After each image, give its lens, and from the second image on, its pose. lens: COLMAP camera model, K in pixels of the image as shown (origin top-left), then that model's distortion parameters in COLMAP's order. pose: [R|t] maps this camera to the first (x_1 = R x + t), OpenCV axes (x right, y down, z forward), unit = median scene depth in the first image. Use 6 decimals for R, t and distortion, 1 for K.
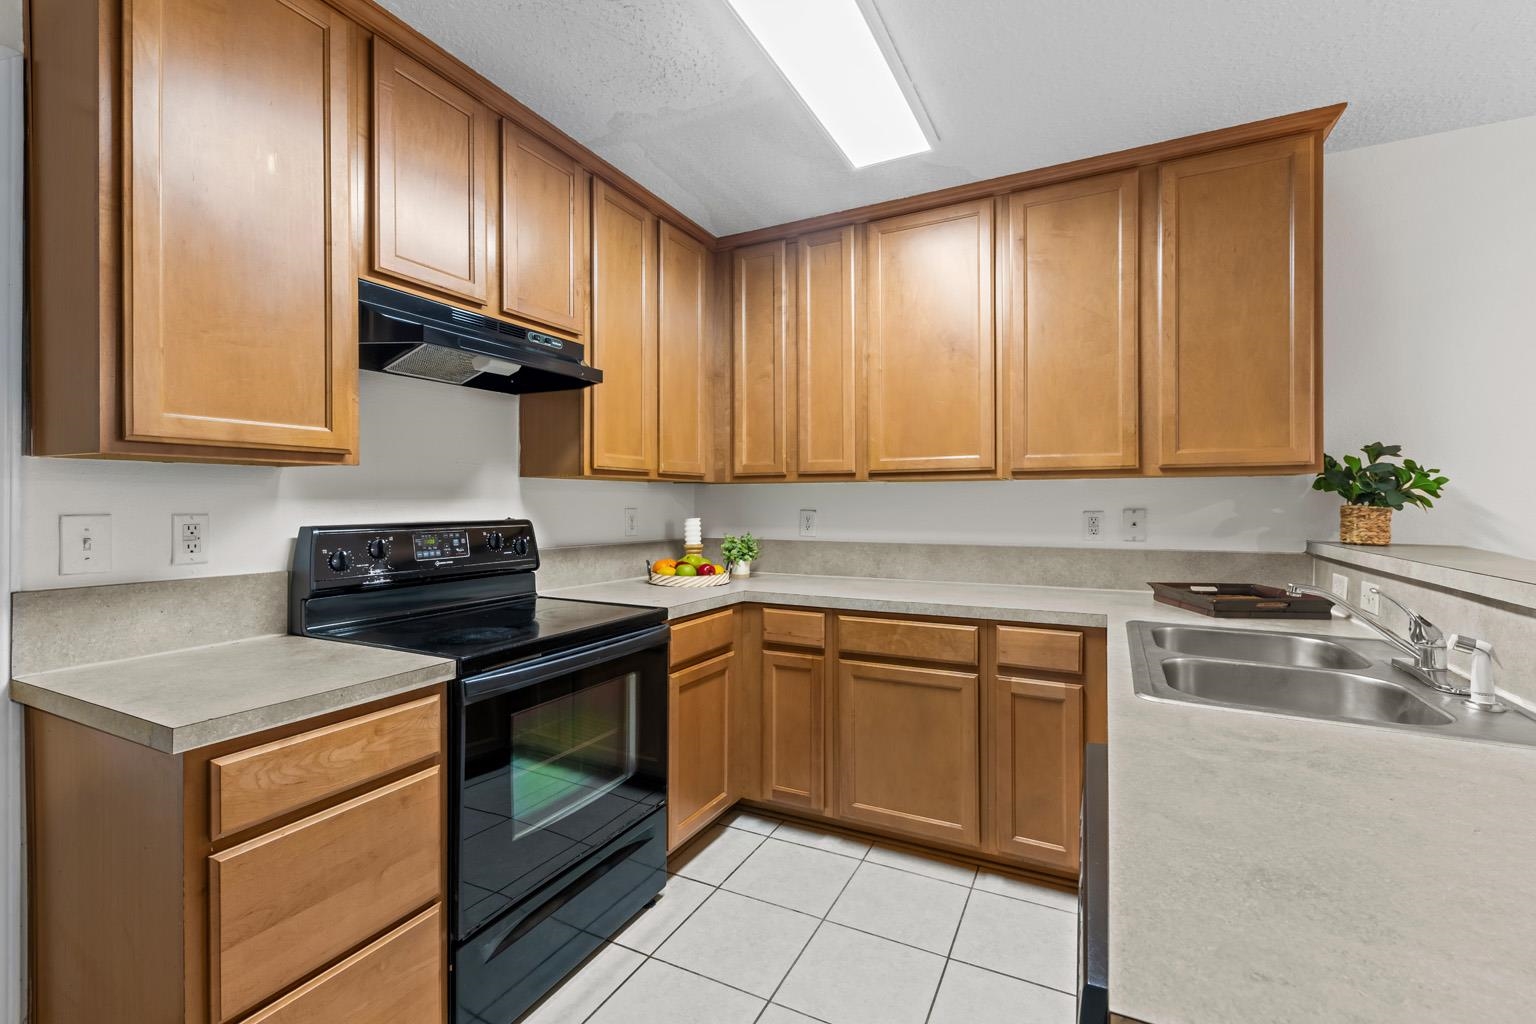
lens RADIAL K [[676.8, 0, 770.3], [0, 676.8, 502.1], [0, 0, 1]] dist [0.001863, 0.000014]
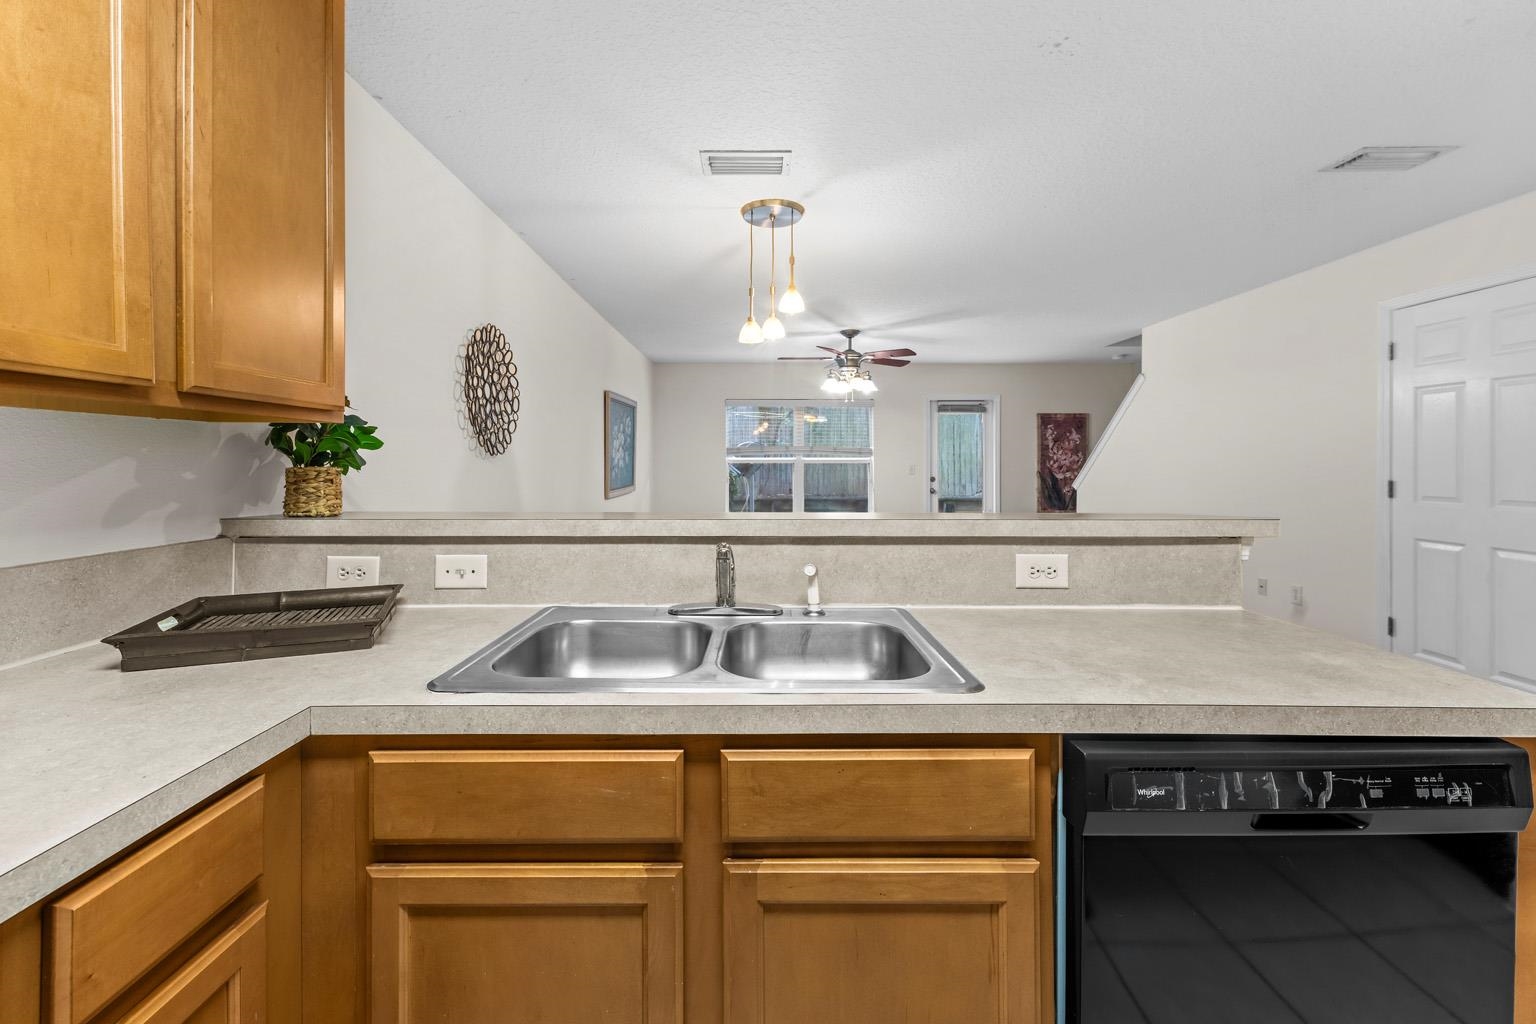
lens RADIAL K [[633.3, 0, 788.5], [0, 633.3, 464.2], [0, 0, 1]] dist [0.003055, -0.000180]
pose [[-0.442045, 0.000757, 0.896993, -0.028922], [0.001203, 0.999999, -0.000251, 0.002624], [-0.896992, 0.000968, -0.442045, 0.791469]]
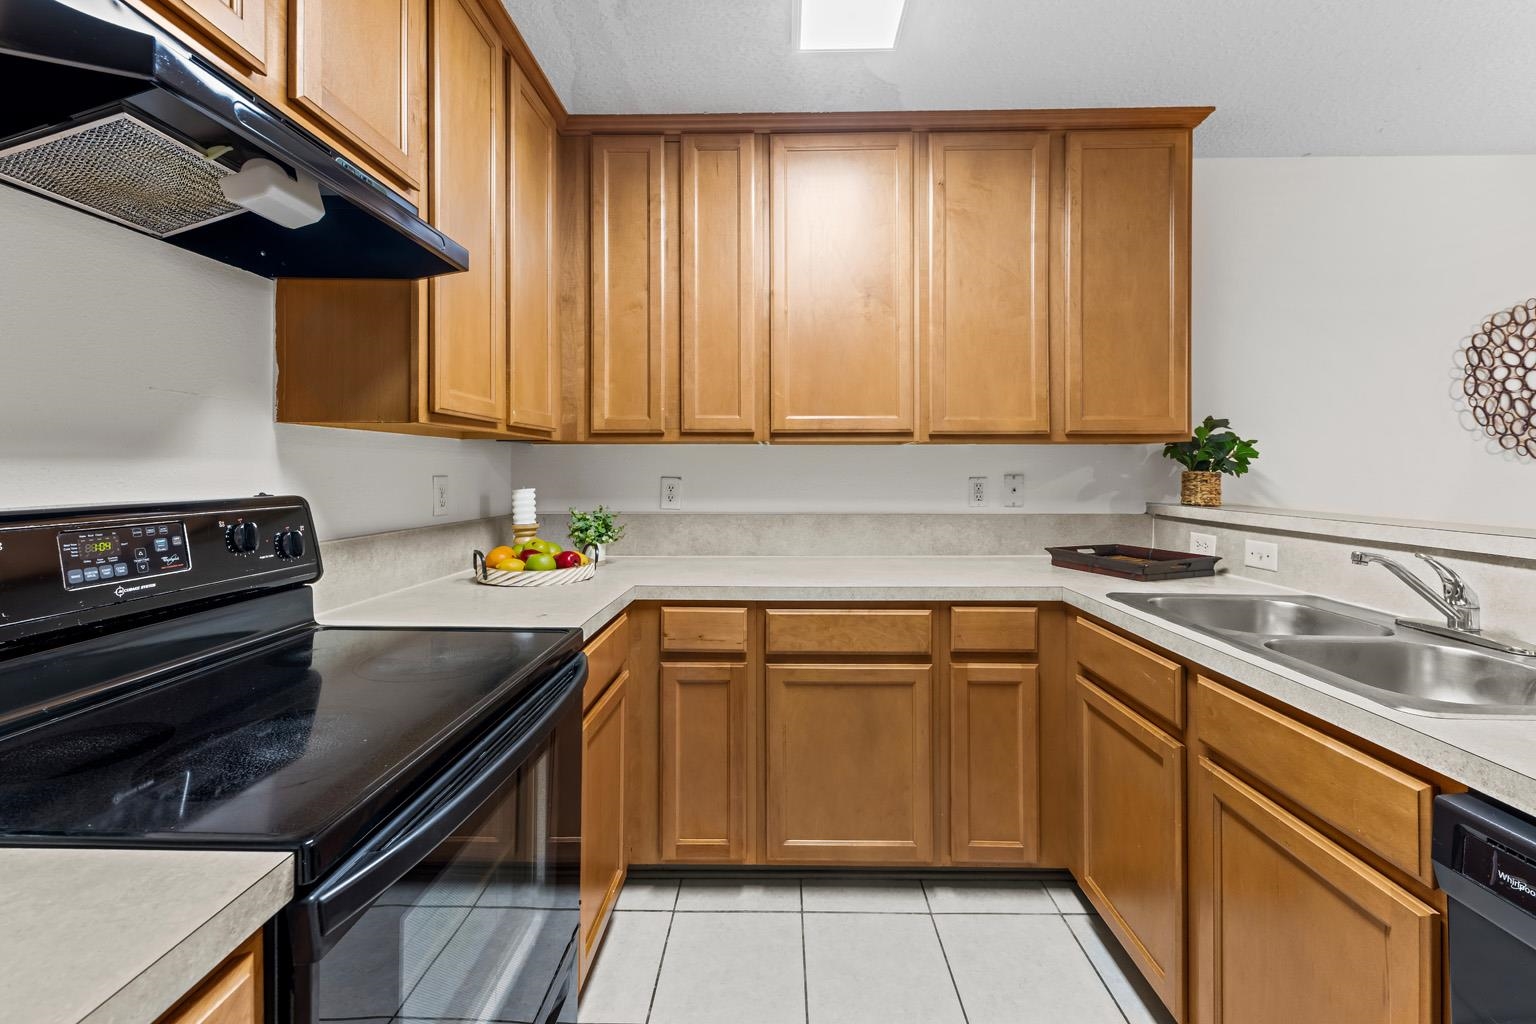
lens RADIAL K [[642.5, 0, 768.2], [0, 642.5, 467.9], [0, 0, 1]] dist [0.008571, -0.000439]
pose [[0.901914, 0.001989, 0.431911, -0.230853], [-0.001197, 0.999997, -0.002104, 0.002515], [-0.431914, 0.001381, 0.901914, 0.322755]]
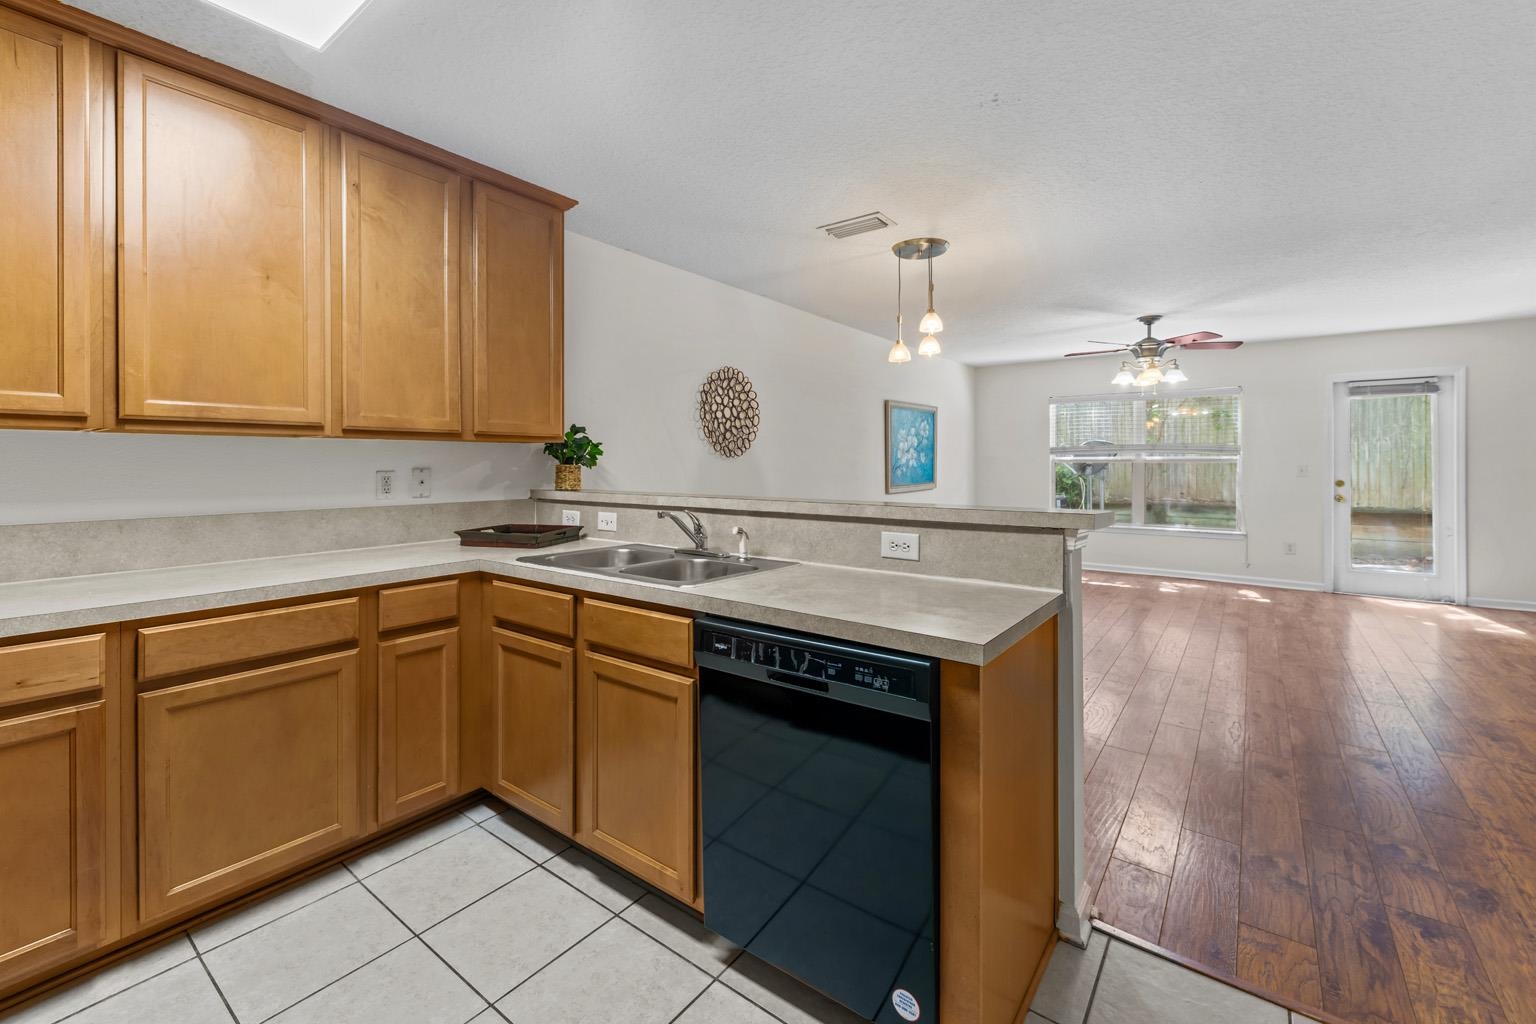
lens RADIAL K [[633.3, 0, 788.5], [0, 633.3, 464.2], [0, 0, 1]] dist [0.003055, -0.000180]
pose [[0.160389, -0.000217, 0.987054, -0.429991], [0.000091, 1.000000, 0.000205, 0.003354], [-0.987054, 0.000057, 0.160390, 0.267784]]
